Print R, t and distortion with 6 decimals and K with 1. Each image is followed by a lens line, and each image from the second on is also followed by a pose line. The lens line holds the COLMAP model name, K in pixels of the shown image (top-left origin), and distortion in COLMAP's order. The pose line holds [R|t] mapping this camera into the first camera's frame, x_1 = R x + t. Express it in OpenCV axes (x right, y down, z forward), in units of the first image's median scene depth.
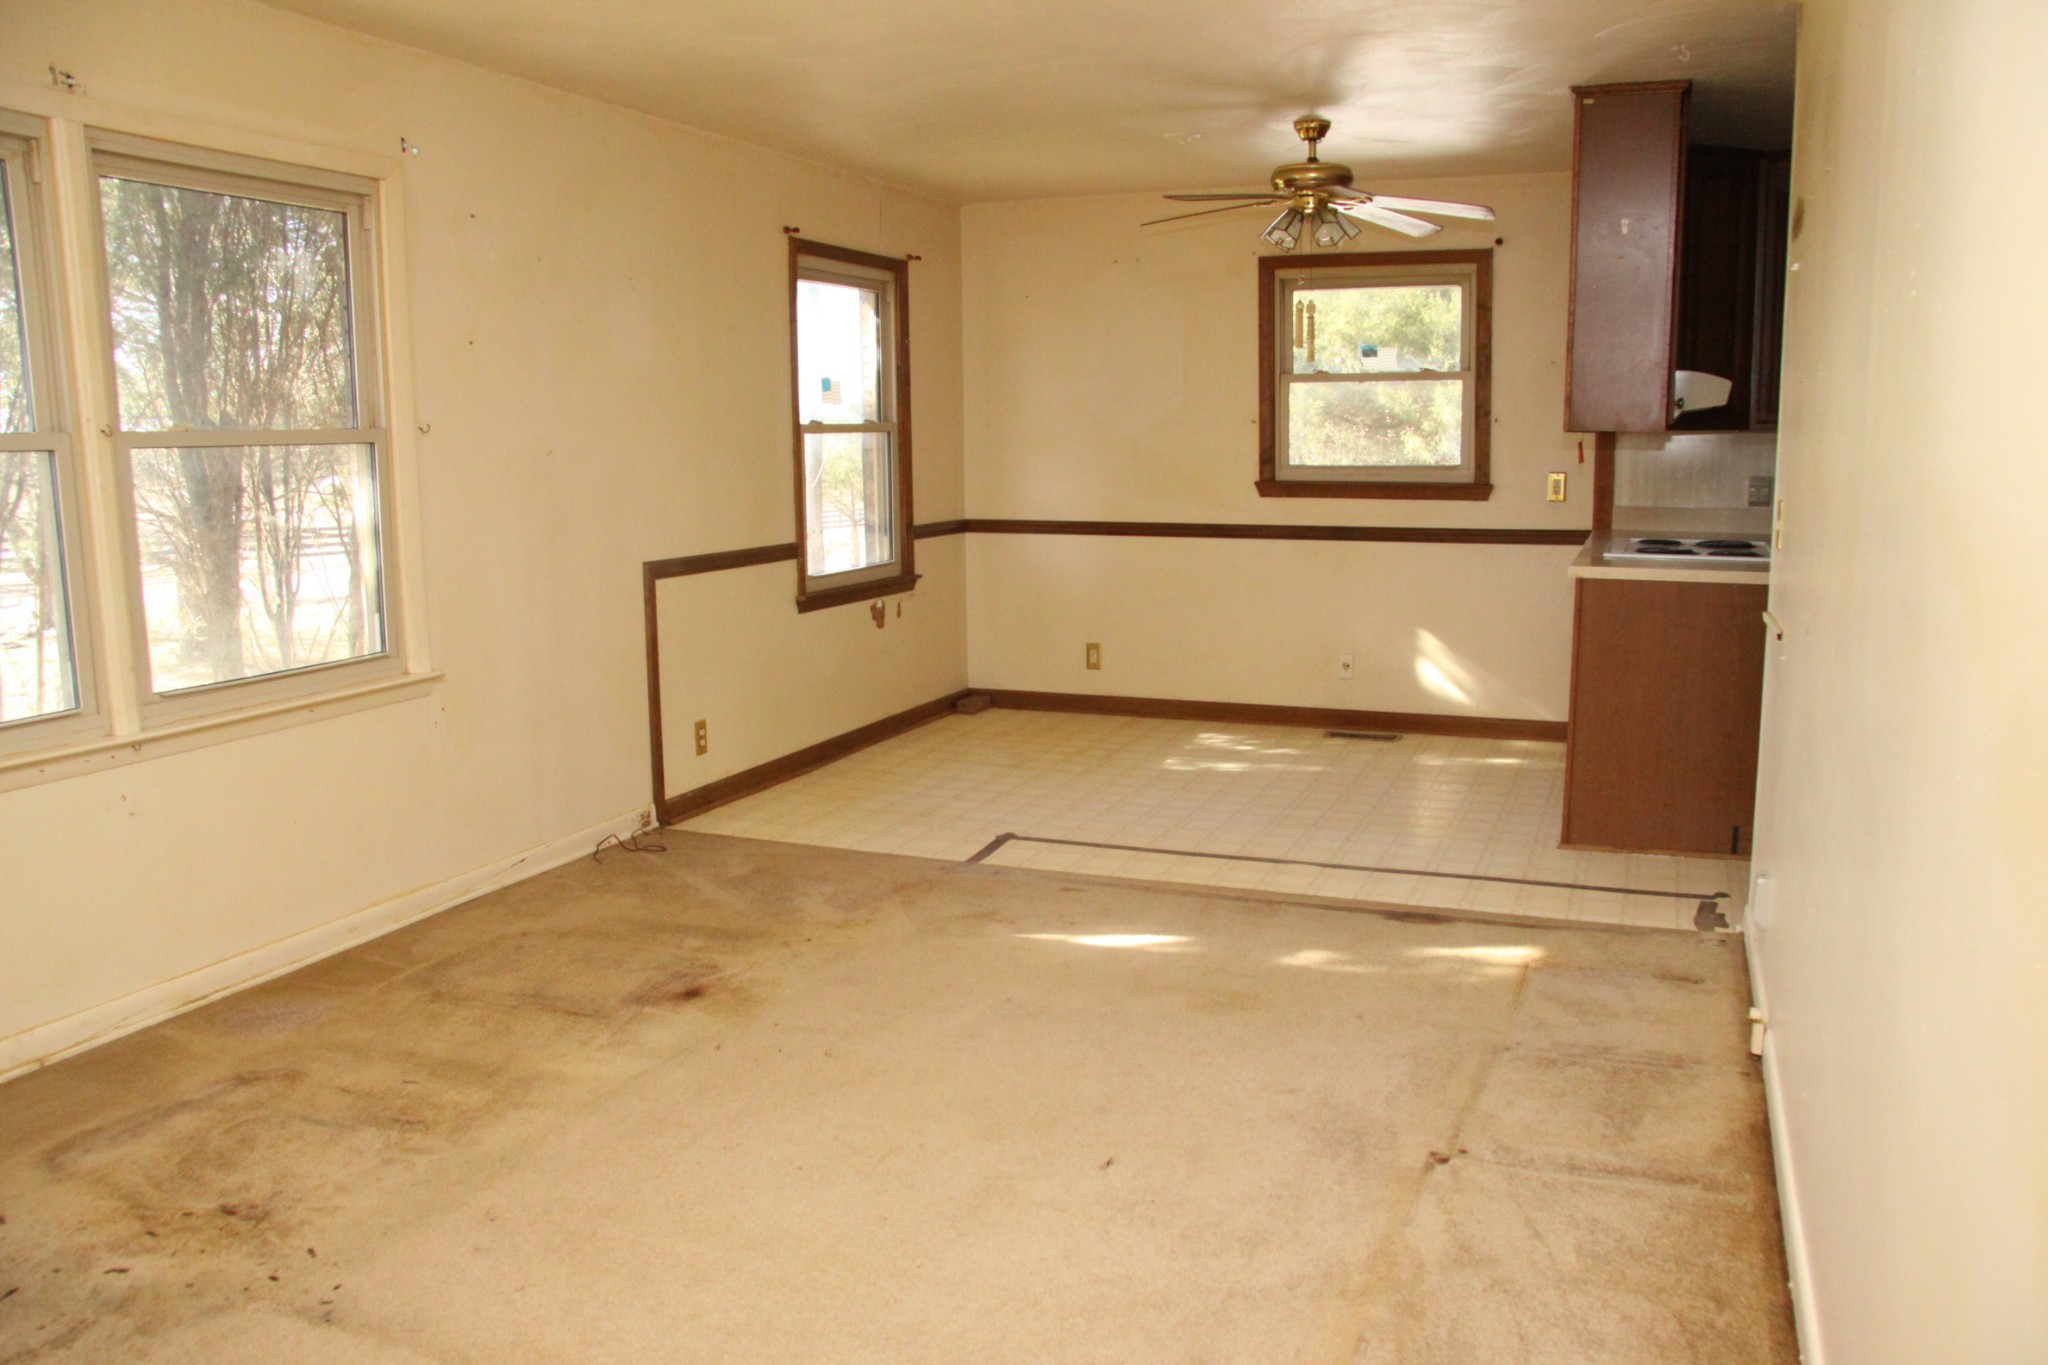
lens RADIAL K [[1557.6, 0, 995.7], [0, 1557.6, 685.9], [0, 0, 1]] dist [-0.168881, 0.117053]
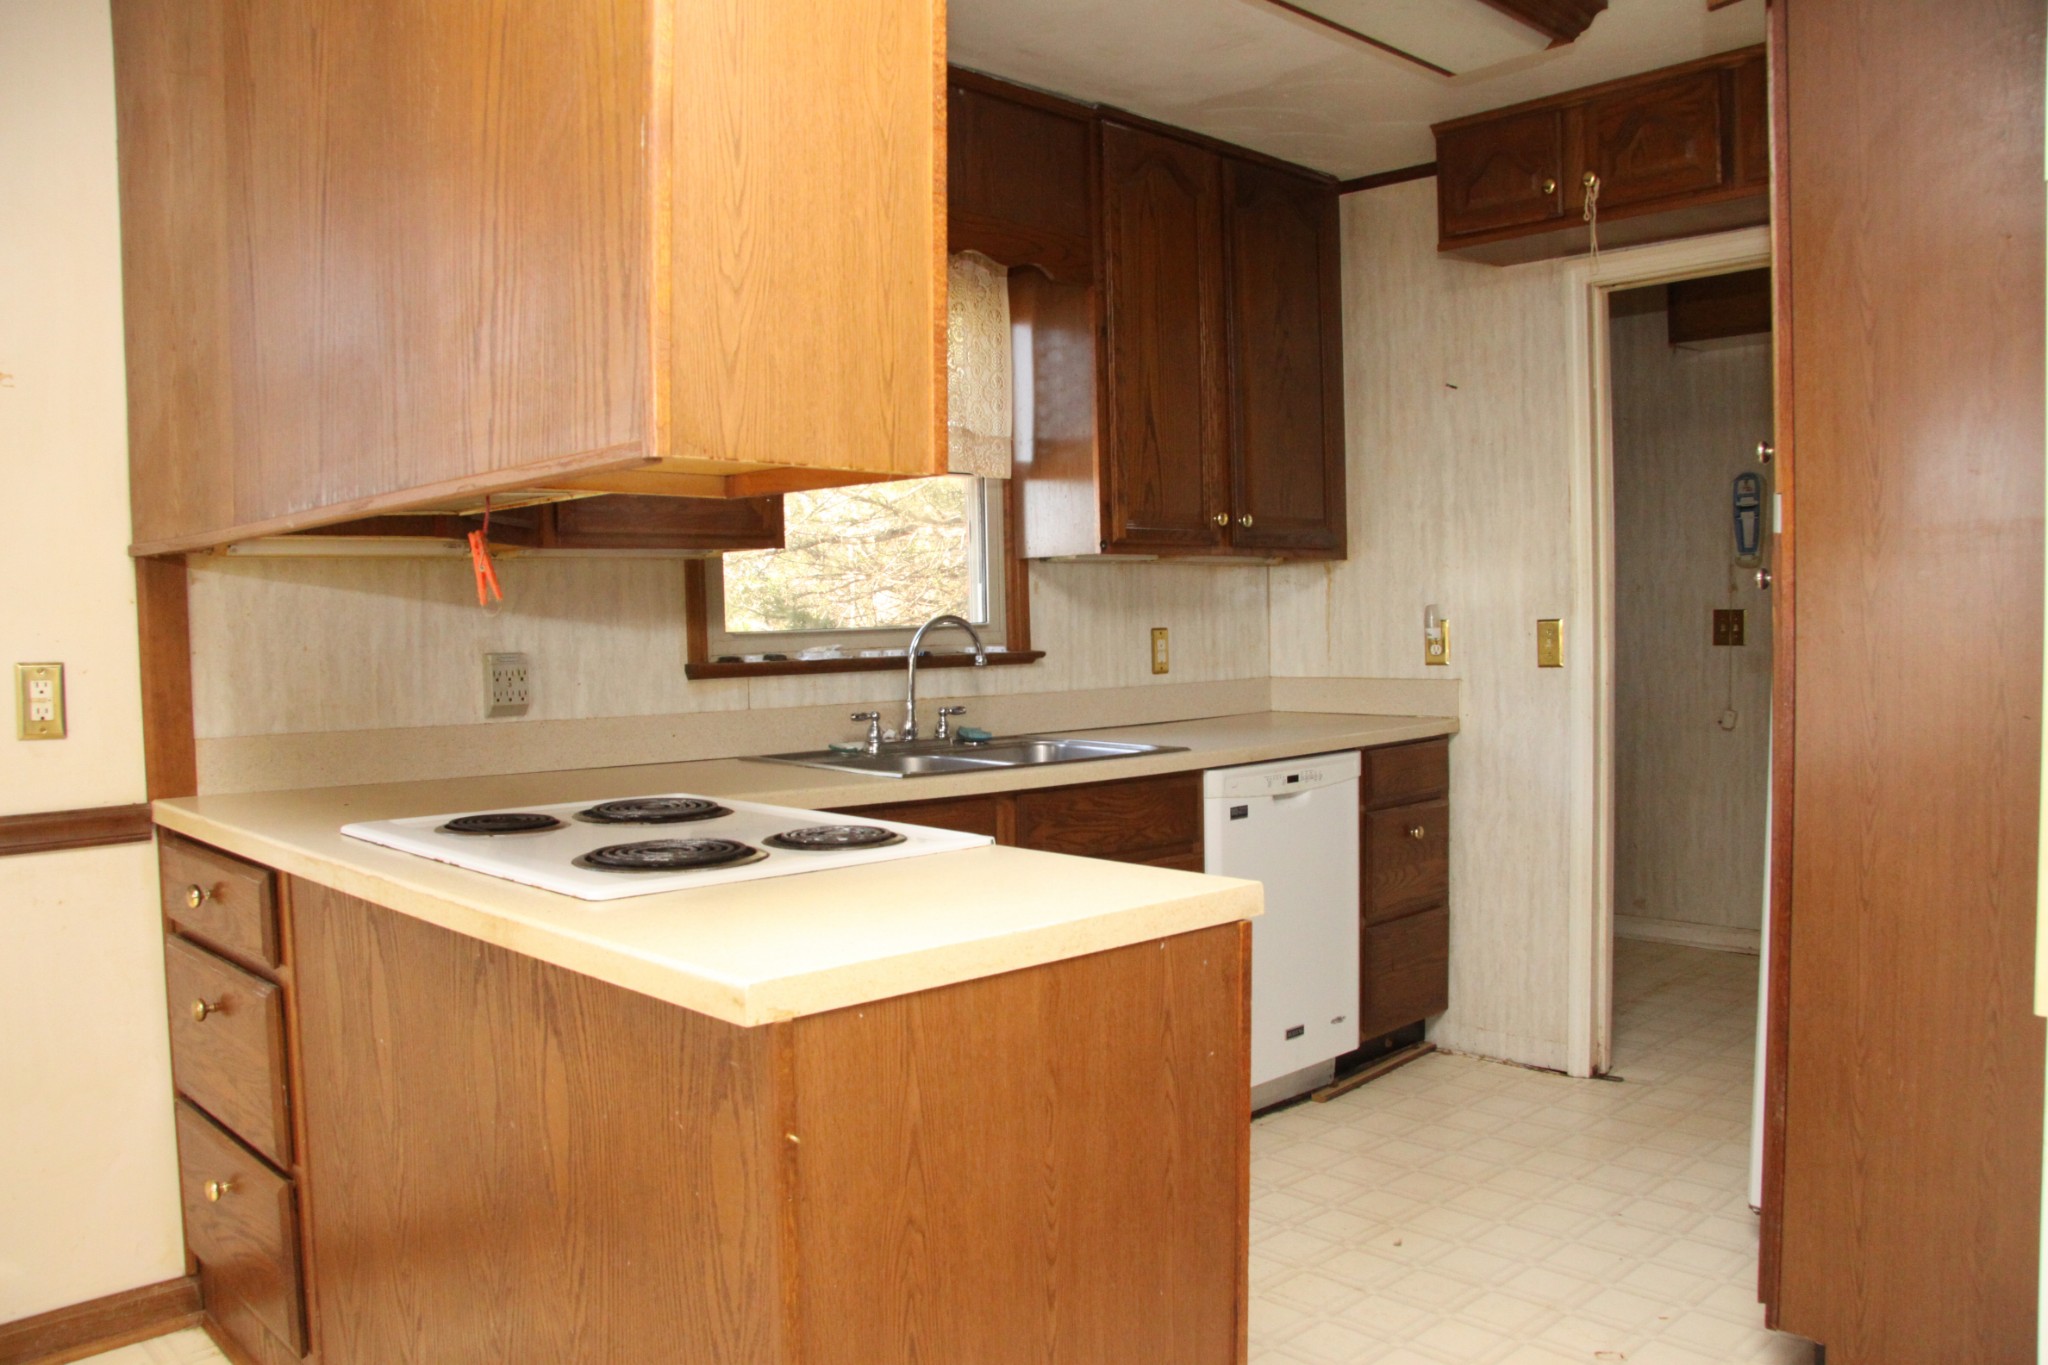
lens RADIAL K [[1557.6, 0, 995.7], [0, 1557.6, 685.9], [0, 0, 1]] dist [-0.168881, 0.117053]
pose [[0.403686, -0.030717, 0.914382, 0.164752], [0.160376, 0.986337, -0.037669, -0.108674], [-0.900731, 0.161851, 0.403097, 0.838074]]
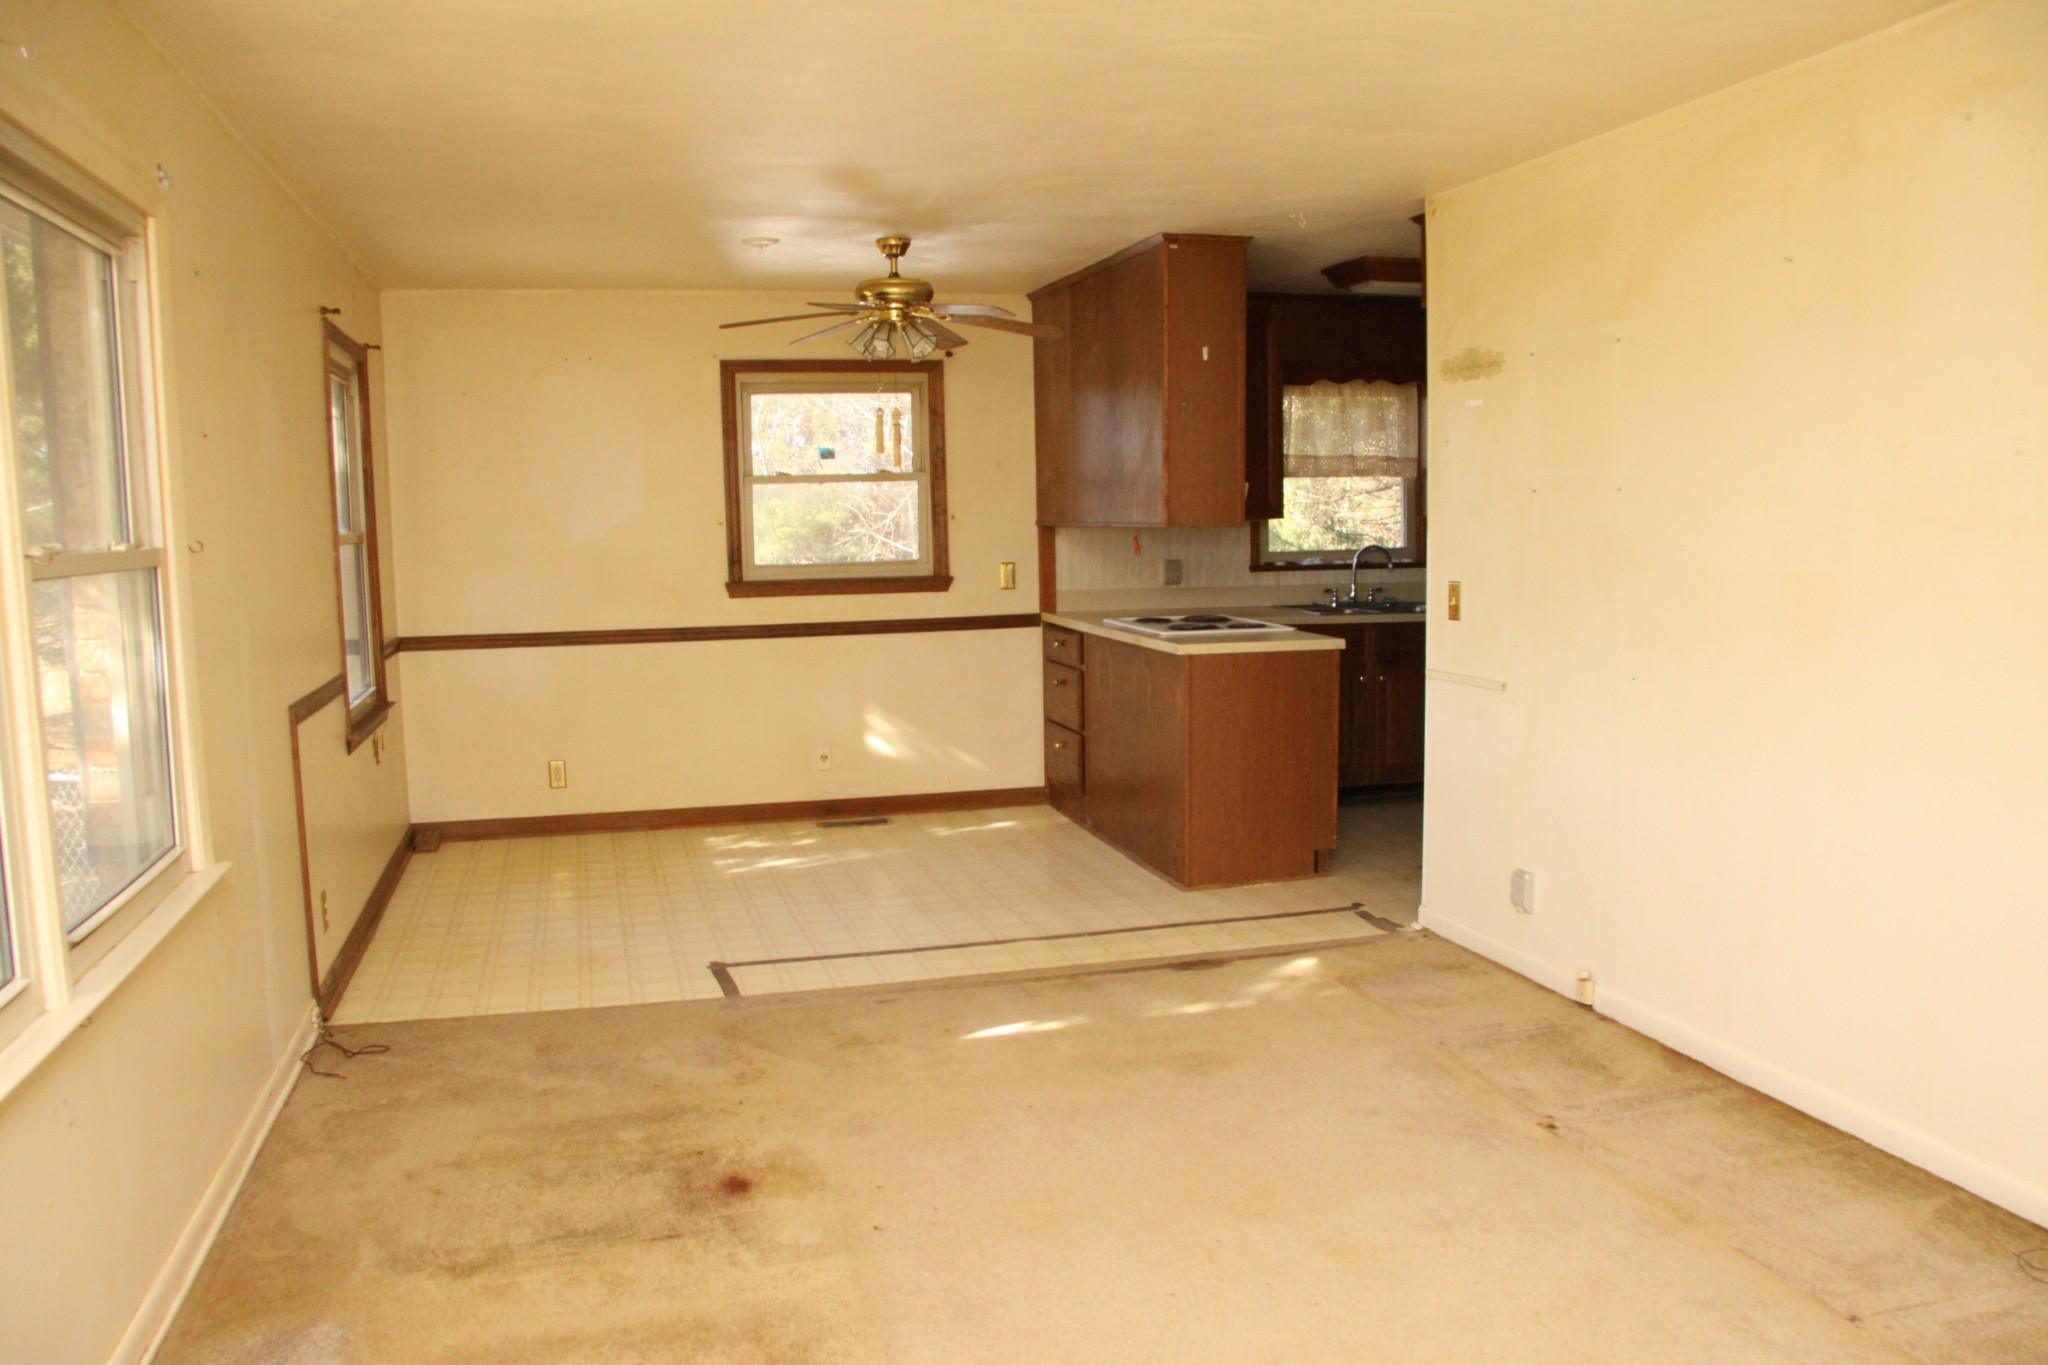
lens RADIAL K [[1557.6, 0, 995.7], [0, 1557.6, 685.9], [0, 0, 1]] dist [-0.168881, 0.117053]
pose [[0.798204, -0.070153, 0.598289, -0.424354], [0.105337, 0.994148, -0.023965, -0.033484], [-0.593106, 0.082151, 0.800922, 0.140703]]
